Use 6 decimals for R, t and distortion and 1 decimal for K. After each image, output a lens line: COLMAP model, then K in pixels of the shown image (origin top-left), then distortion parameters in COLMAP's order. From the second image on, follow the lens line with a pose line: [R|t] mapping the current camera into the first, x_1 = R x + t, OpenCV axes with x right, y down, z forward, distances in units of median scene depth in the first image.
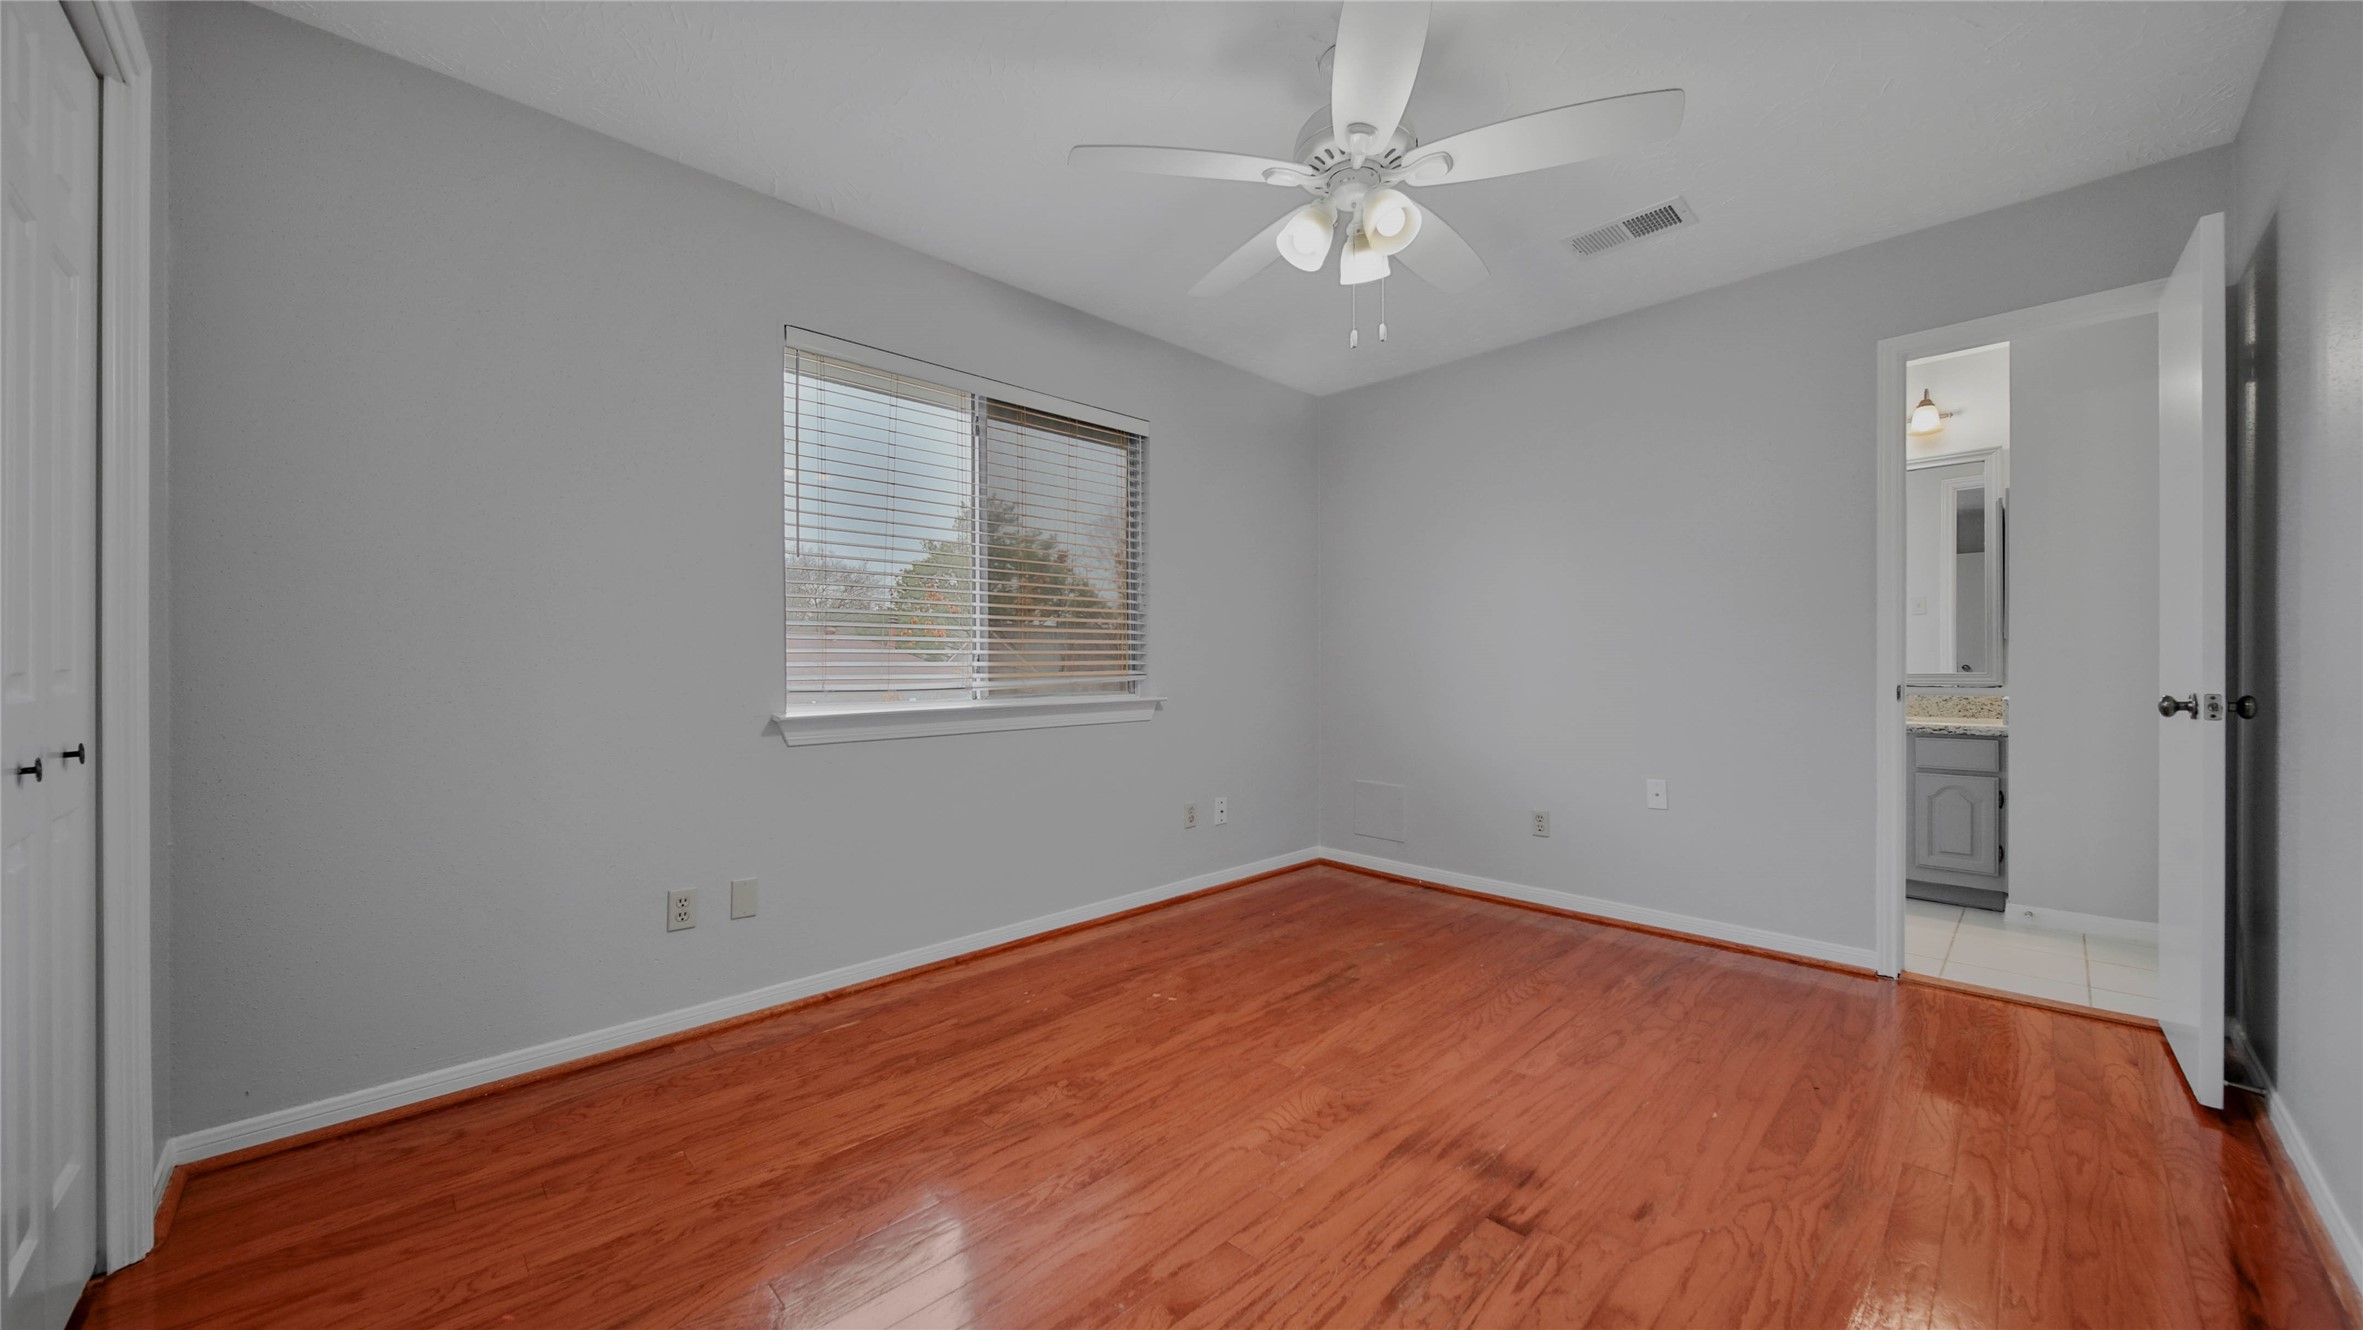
lens RADIAL K [[841.0, 0, 1178.8], [0, 841.0, 669.2], [0, 0, 1]] dist [0.001492, -0.000097]
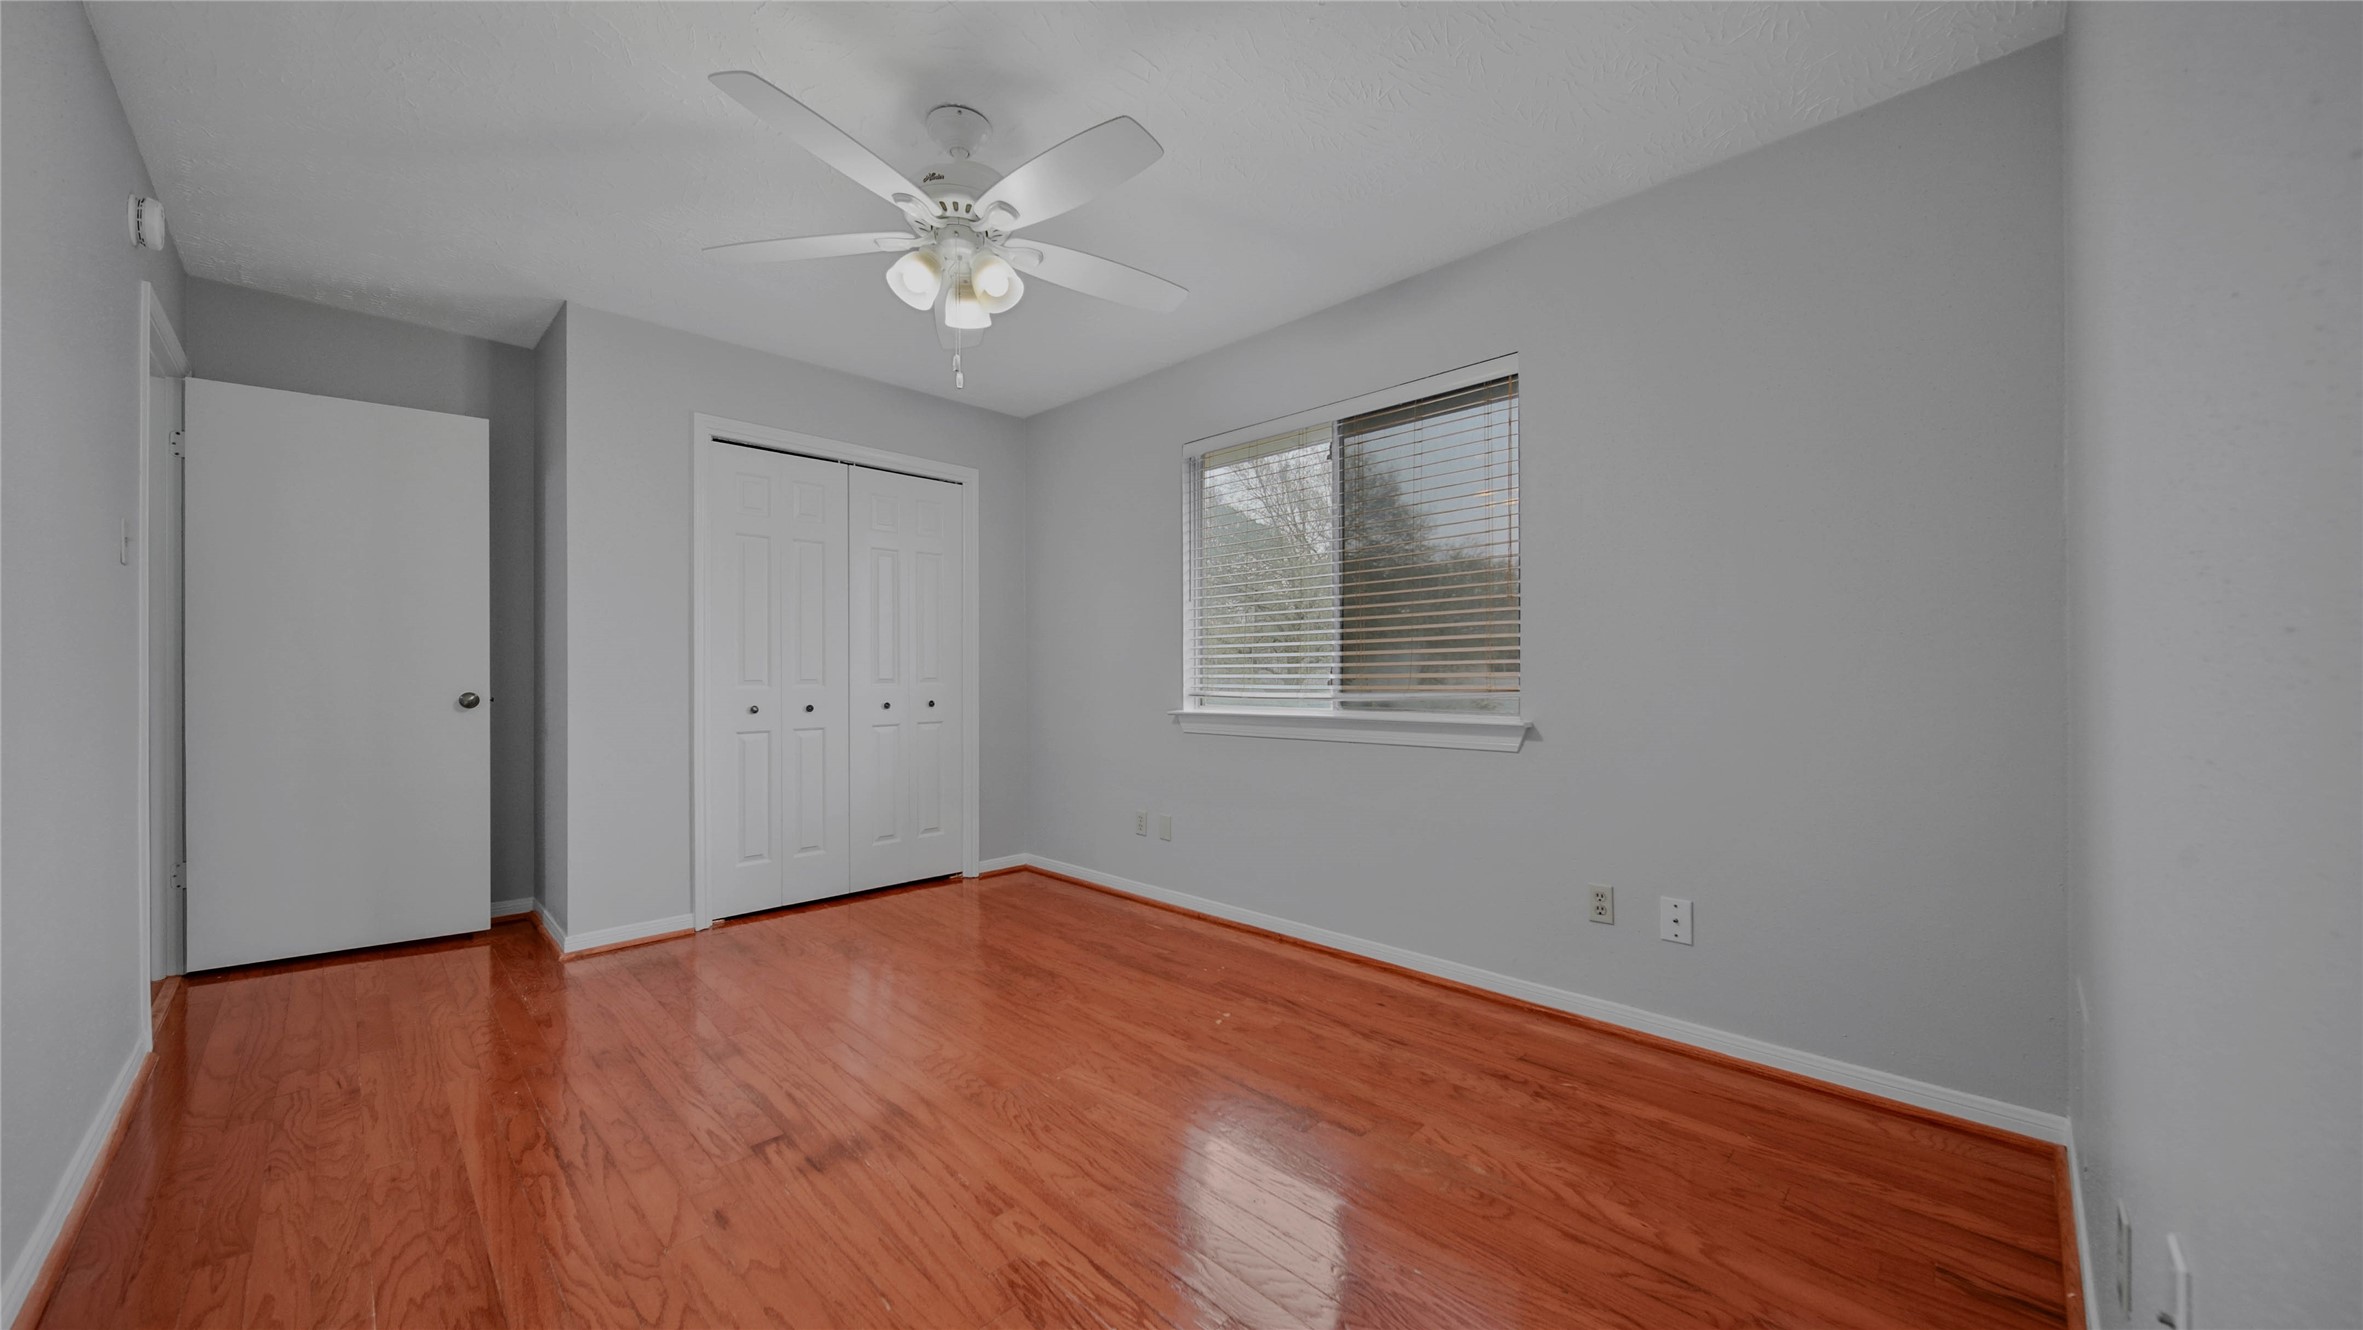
lens RADIAL K [[841.0, 0, 1178.8], [0, 841.0, 669.2], [0, 0, 1]] dist [0.001492, -0.000097]
pose [[0.009894, -0.004803, -0.999940, 1.028432], [-0.003841, 0.999981, -0.004842, -0.011383], [0.999944, 0.003889, 0.009875, 1.004192]]
